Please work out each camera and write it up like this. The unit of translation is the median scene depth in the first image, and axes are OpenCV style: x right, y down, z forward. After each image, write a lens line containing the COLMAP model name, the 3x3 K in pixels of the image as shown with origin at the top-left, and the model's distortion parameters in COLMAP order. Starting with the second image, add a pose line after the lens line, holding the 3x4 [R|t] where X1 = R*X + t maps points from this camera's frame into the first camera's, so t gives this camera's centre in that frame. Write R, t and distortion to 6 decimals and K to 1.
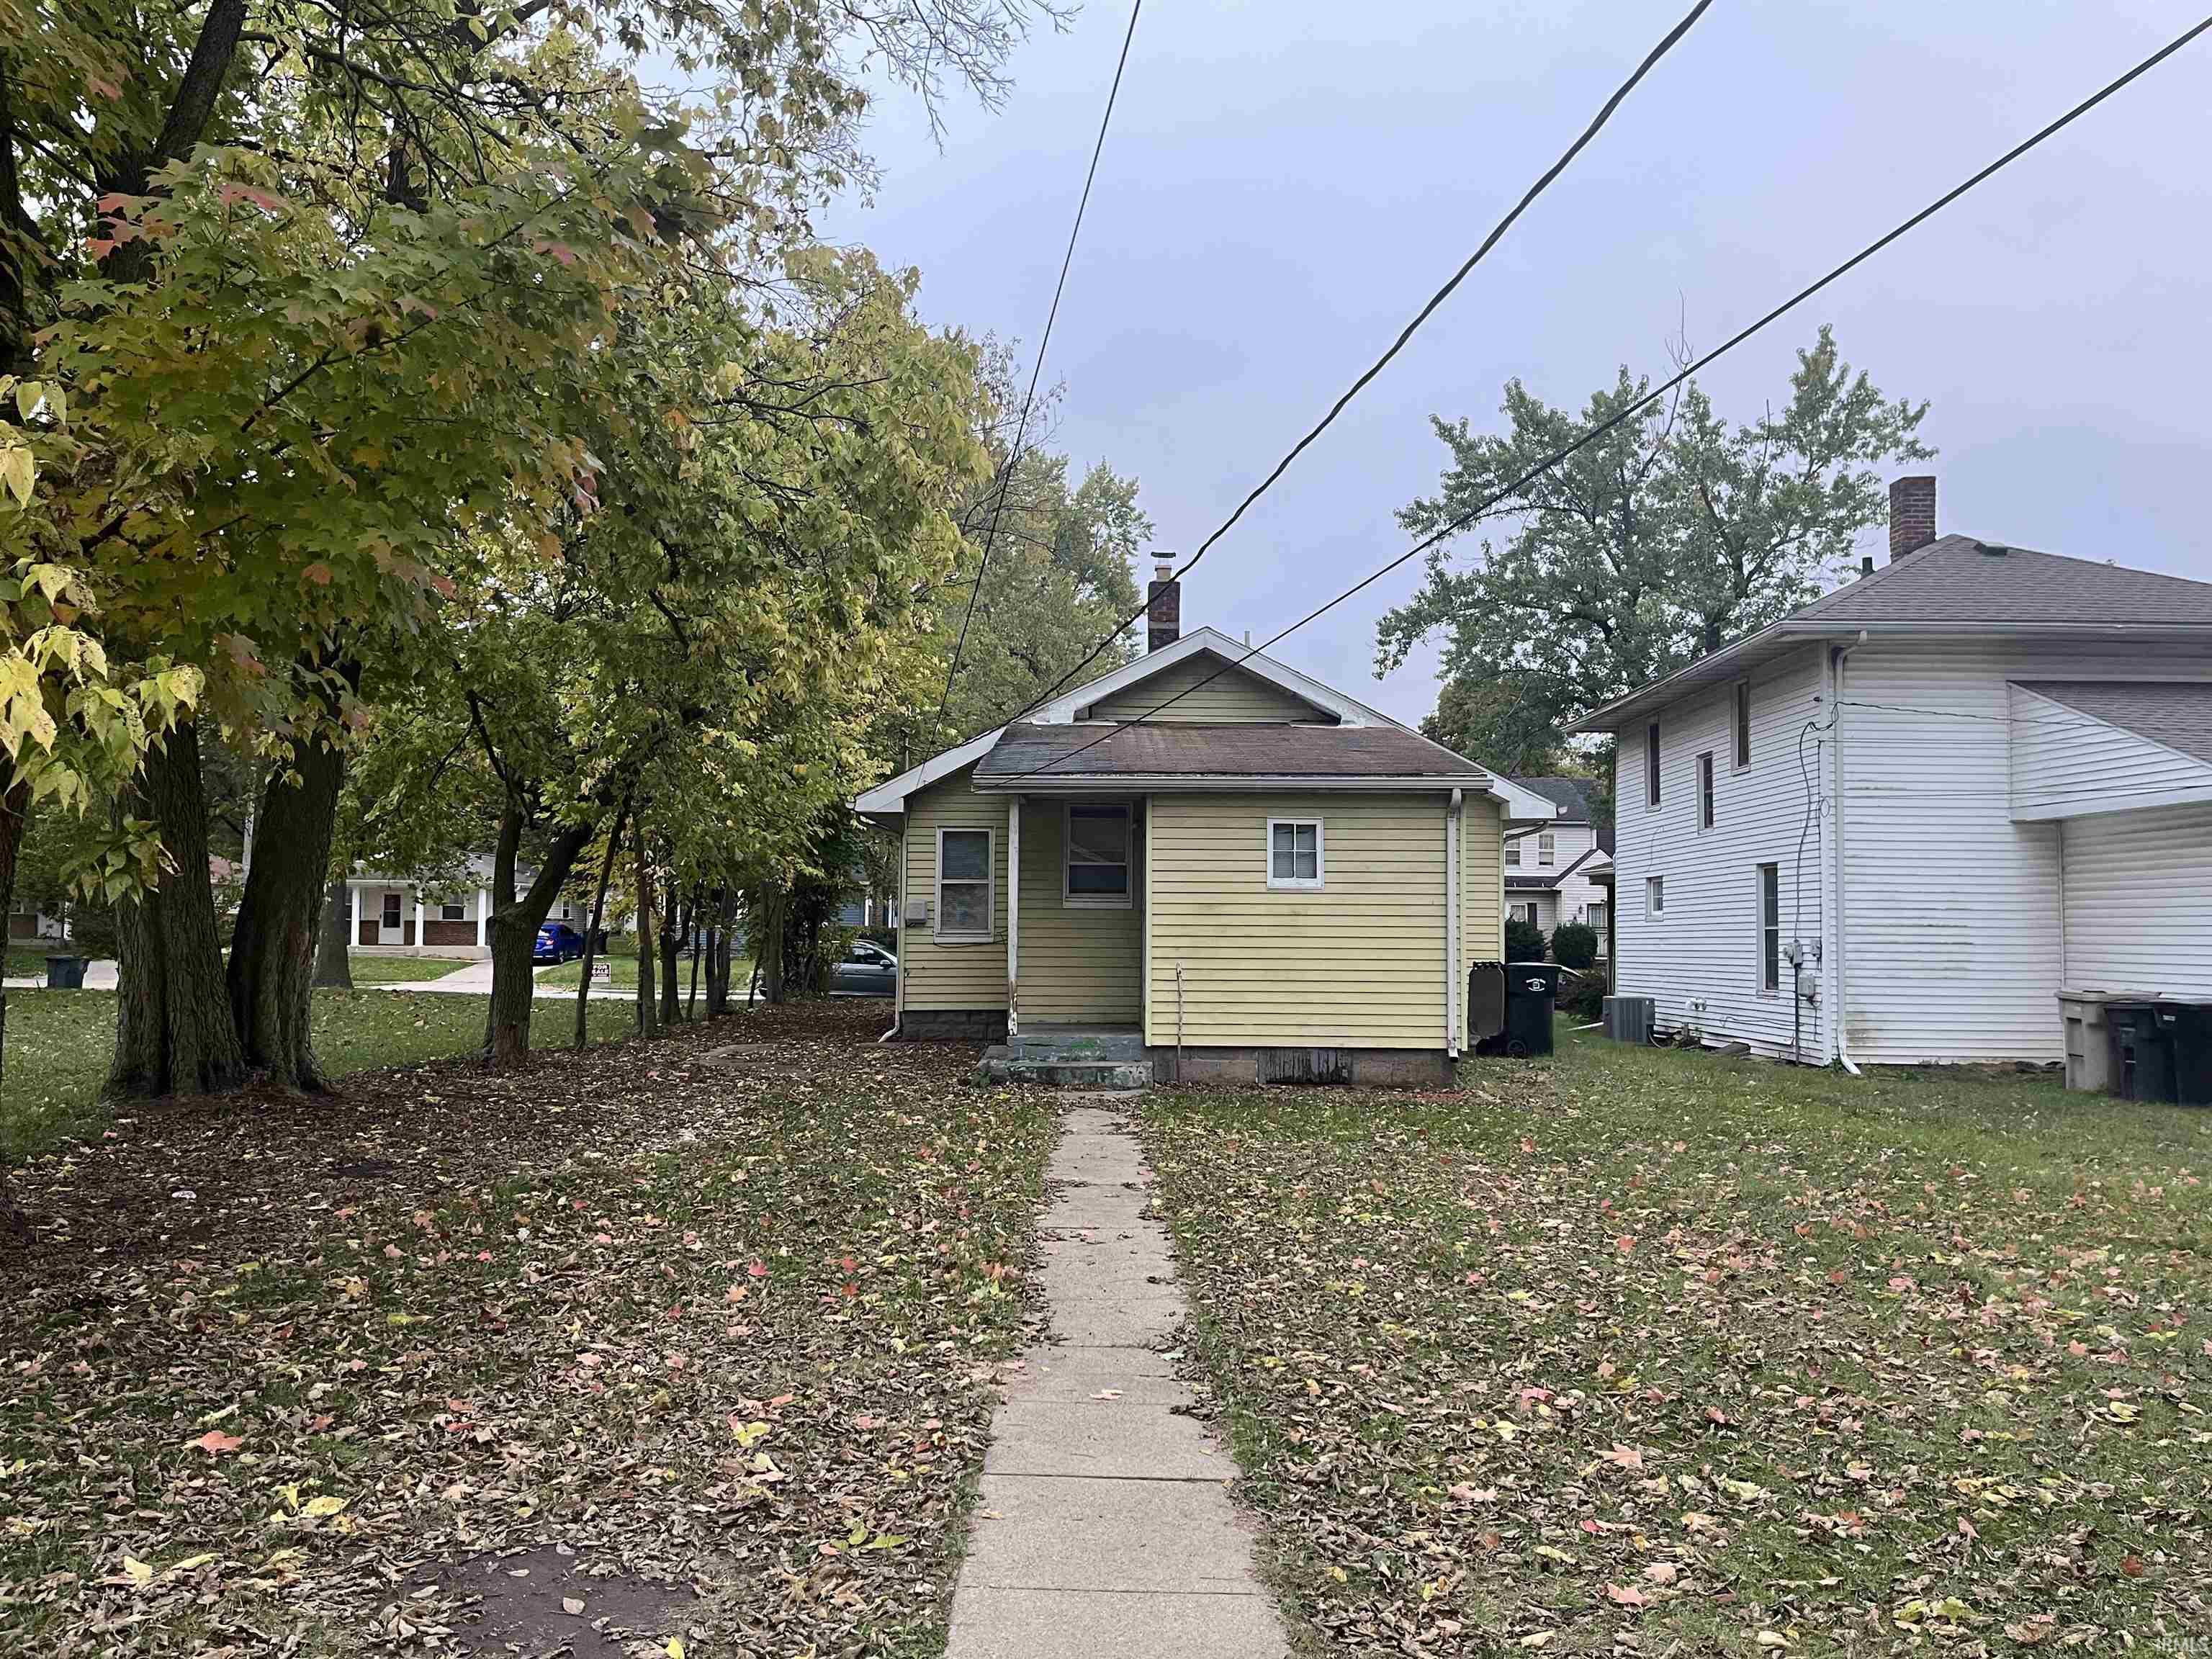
lens RADIAL K [[1716.5, 0, 1106.0], [0, 1716.5, 829.5], [0, 0, 1]] dist [0.007378, 0.002184]
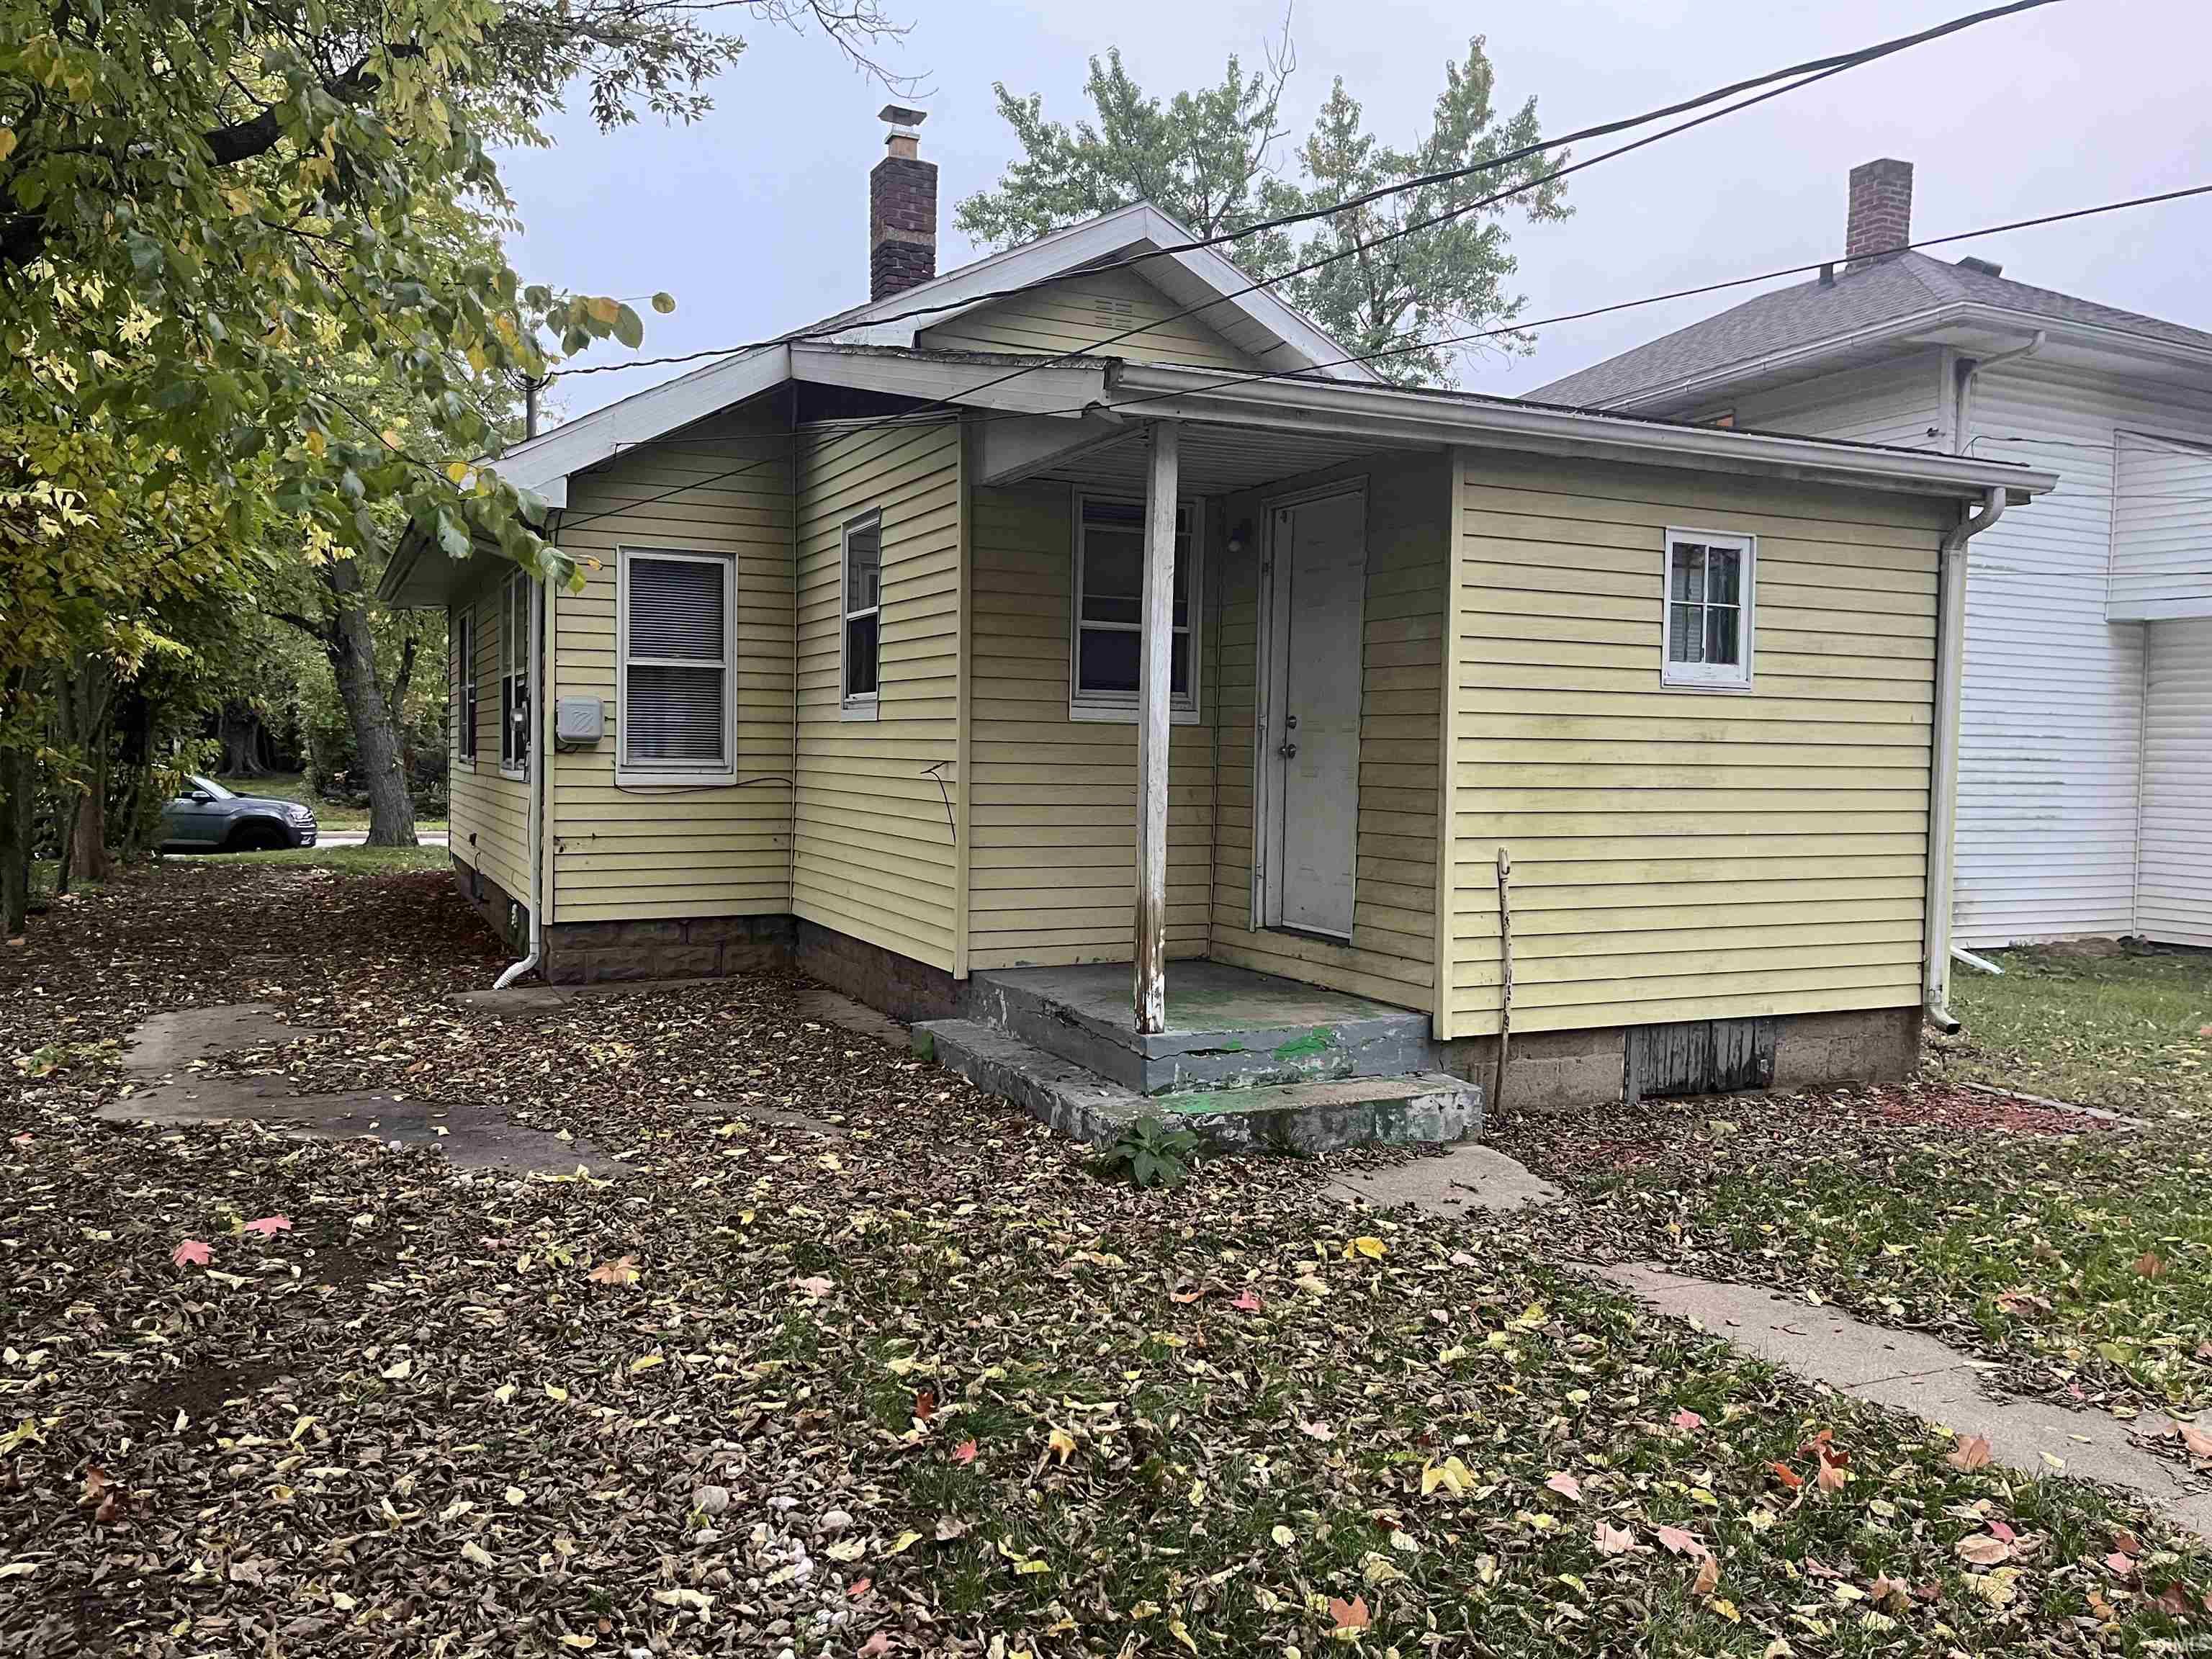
lens RADIAL K [[1658.6, 0, 1106.0], [0, 1658.6, 829.5], [0, 0, 1]] dist [0.030327, -0.000423]
pose [[0.899607, -0.014083, 0.436473, -0.187249], [-0.033942, 0.994201, 0.102037, 0.025880], [-0.435379, -0.106608, 0.893912, 0.524824]]
